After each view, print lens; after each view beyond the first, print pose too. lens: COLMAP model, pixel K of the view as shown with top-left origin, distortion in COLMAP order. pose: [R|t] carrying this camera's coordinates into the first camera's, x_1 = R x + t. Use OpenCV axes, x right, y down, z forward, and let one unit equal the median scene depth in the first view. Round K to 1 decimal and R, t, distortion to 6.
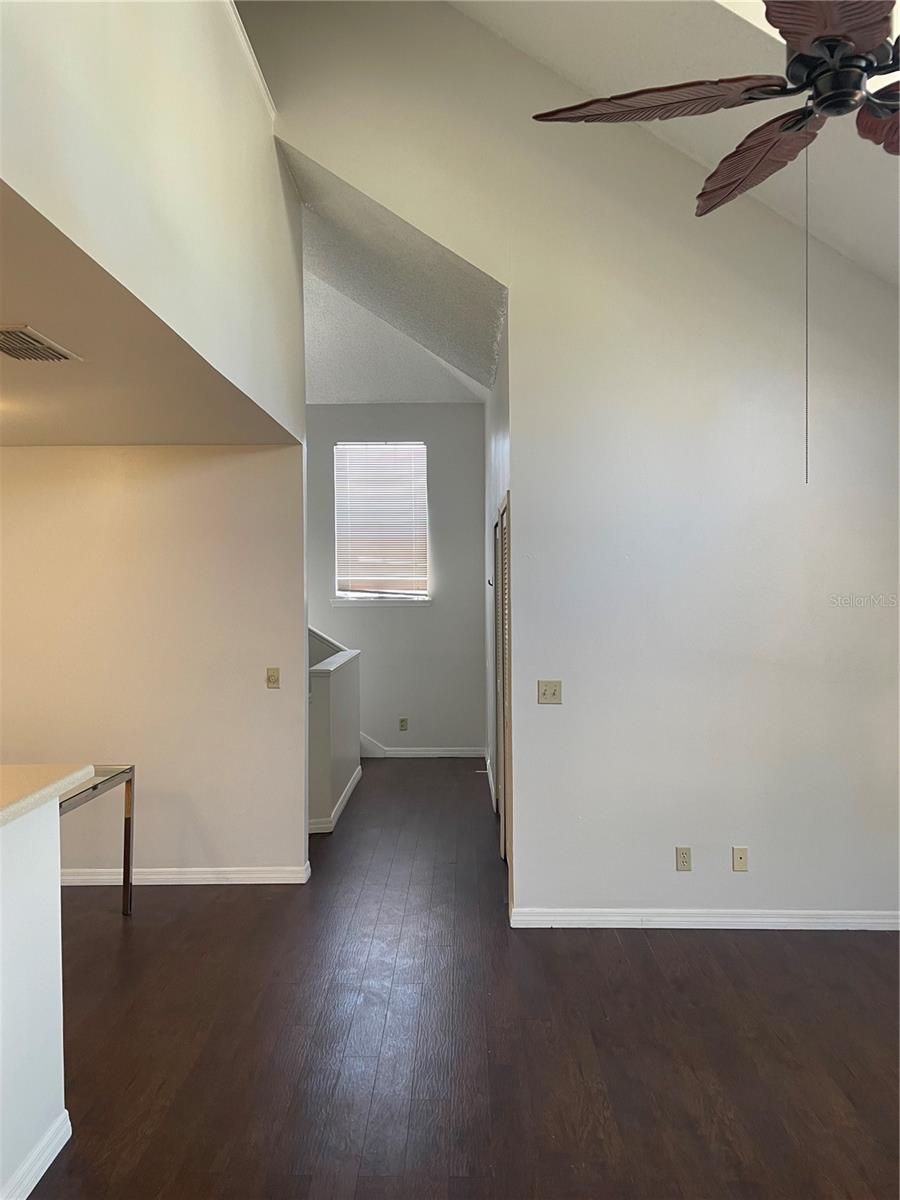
lens RADIAL K [[906.5, 0, 450.0], [0, 906.5, 600.0], [0, 0, 1]] dist [0.087899, -0.135044]
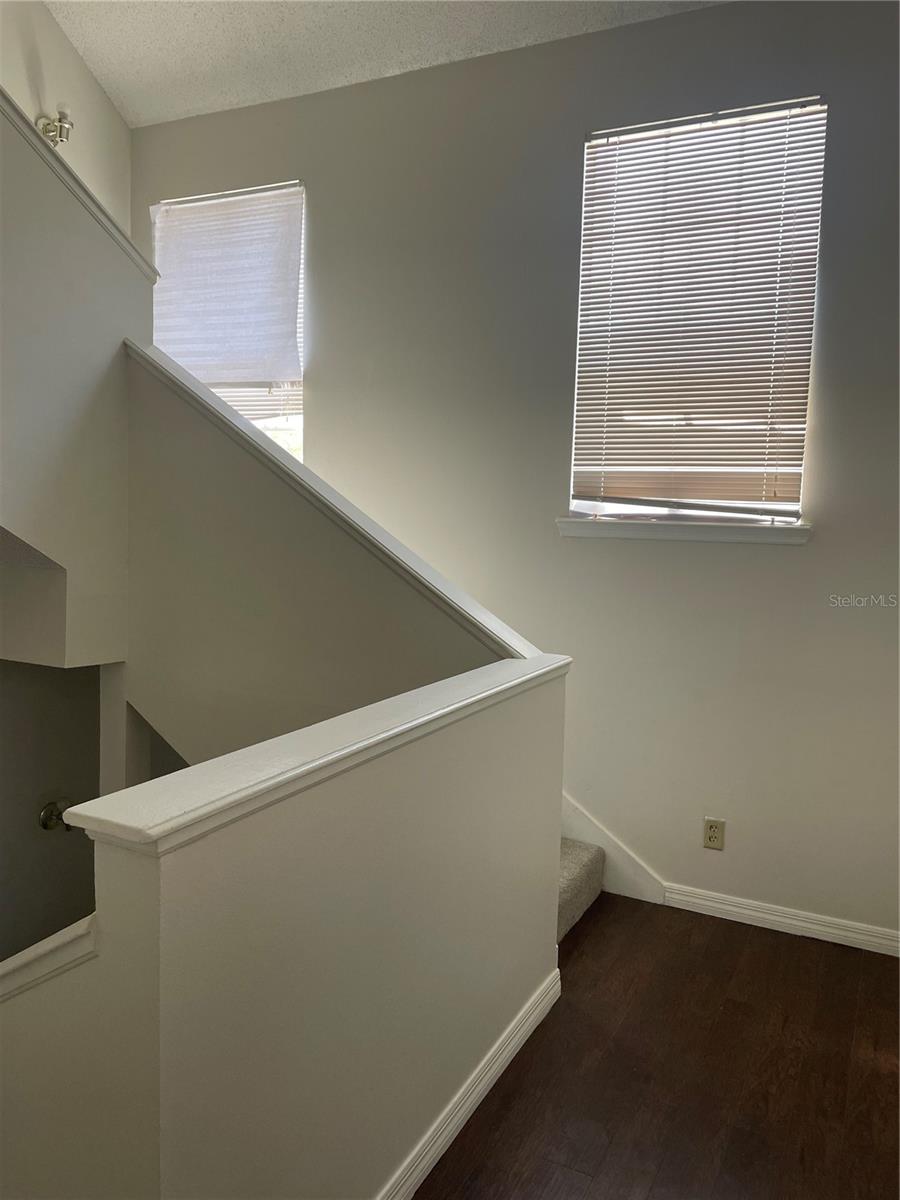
lens RADIAL K [[906.5, 0, 450.0], [0, 906.5, 600.0], [0, 0, 1]] dist [0.087899, -0.135044]
pose [[0.905273, 0.070209, -0.418988, 0.005479], [-0.042910, 0.996317, 0.074239, 0.008178], [0.422658, -0.049228, 0.904952, 0.589370]]
